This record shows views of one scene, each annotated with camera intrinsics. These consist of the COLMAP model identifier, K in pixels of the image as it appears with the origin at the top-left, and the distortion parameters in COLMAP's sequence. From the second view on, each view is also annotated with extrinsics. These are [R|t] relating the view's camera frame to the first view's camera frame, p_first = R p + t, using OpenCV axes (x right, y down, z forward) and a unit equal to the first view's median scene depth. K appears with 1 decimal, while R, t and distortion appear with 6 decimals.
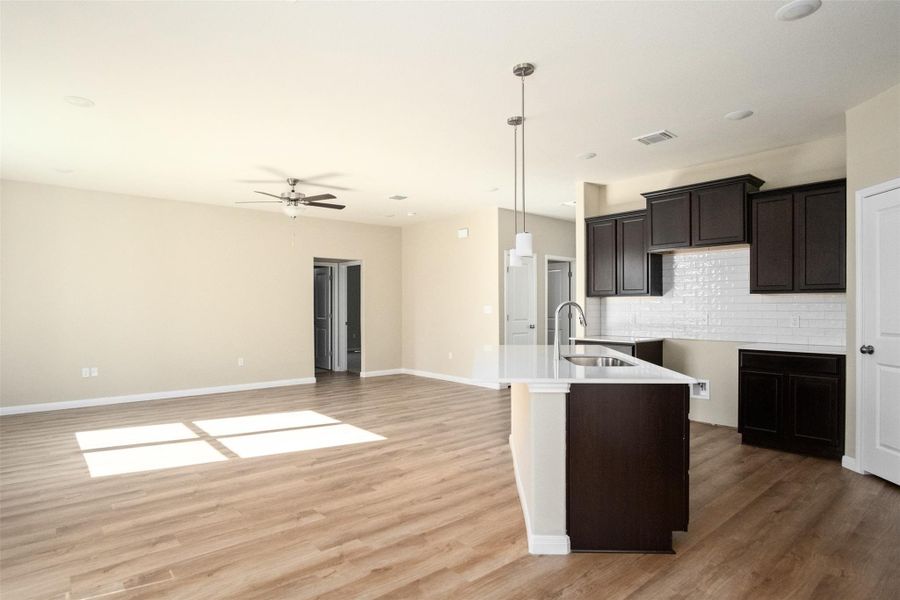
lens RADIAL K [[490.8, 0, 450.9], [0, 490.8, 303.8], [0, 0, 1]] dist [-0.005965, -0.000892]
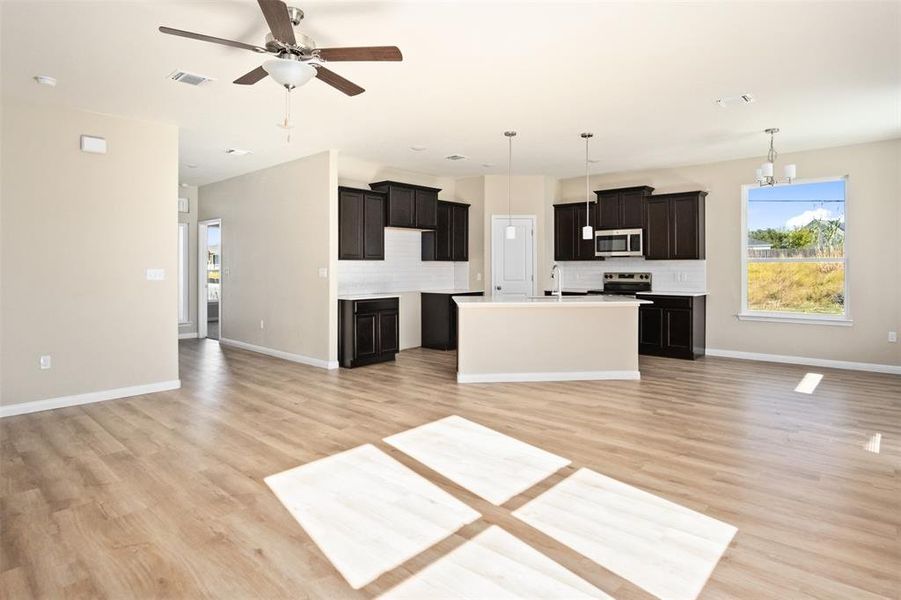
lens RADIAL K [[491.3, 0, 456.6], [0, 491.3, 270.3], [0, 0, 1]] dist [-0.005965, -0.000892]
pose [[-0.132983, 0.002035, 0.991116, -1.072290], [-0.002085, 0.999995, -0.002333, 0.013681], [-0.991116, -0.002377, -0.132978, 1.176535]]
